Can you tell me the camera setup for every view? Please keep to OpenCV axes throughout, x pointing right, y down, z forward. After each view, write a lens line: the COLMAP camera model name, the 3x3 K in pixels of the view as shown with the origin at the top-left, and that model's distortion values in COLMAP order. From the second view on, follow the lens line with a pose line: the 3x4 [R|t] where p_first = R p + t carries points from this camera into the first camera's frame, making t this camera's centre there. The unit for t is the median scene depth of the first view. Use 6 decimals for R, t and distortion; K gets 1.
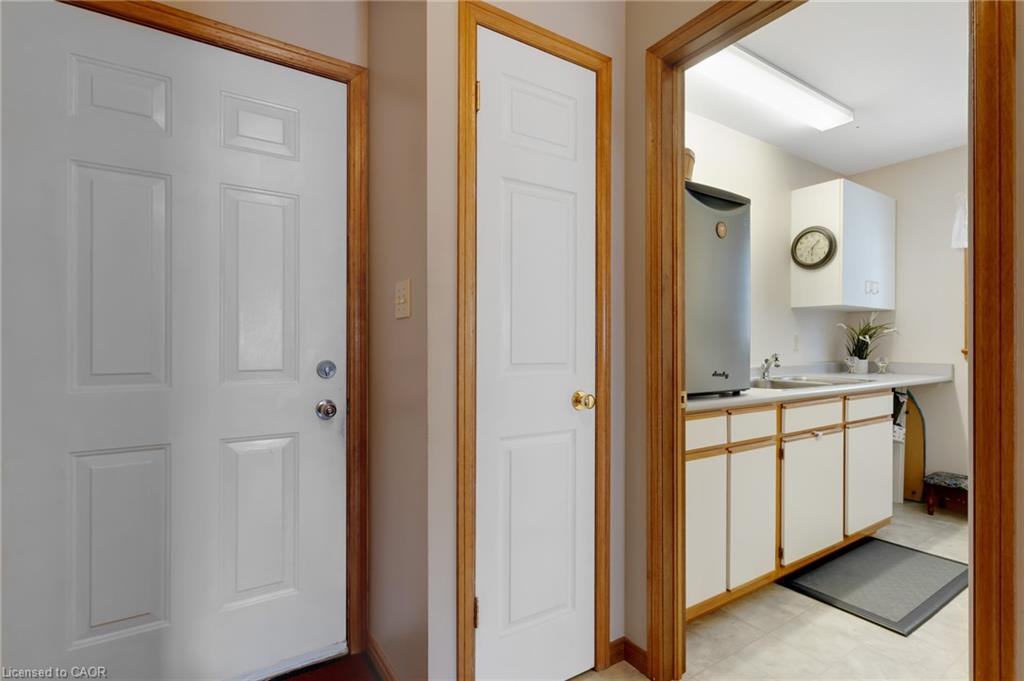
lens RADIAL K [[489.4, 0, 515.7], [0, 489.4, 344.2], [0, 0, 1]] dist [0.002562, 0.001260]
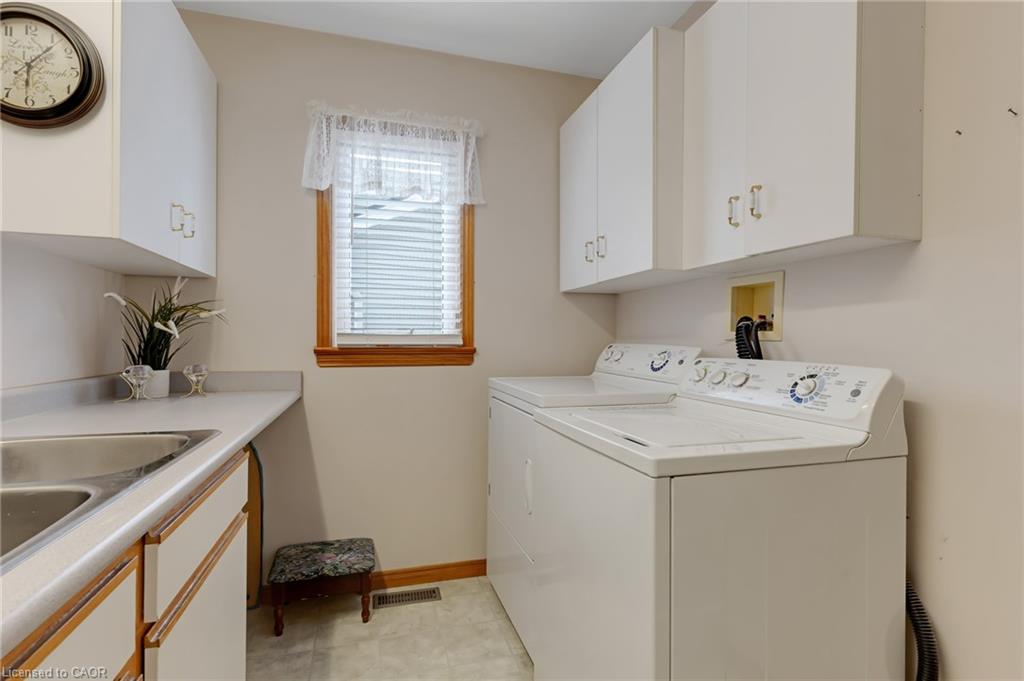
lens RADIAL K [[489.4, 0, 514.6], [0, 489.4, 343.7], [0, 0, 1]] dist [0.002562, 0.001260]
pose [[0.282570, 0.000847, 0.959246, 0.338670], [-0.004090, 0.999992, 0.000322, 0.003375], [-0.959238, -0.004014, 0.282571, 0.523159]]
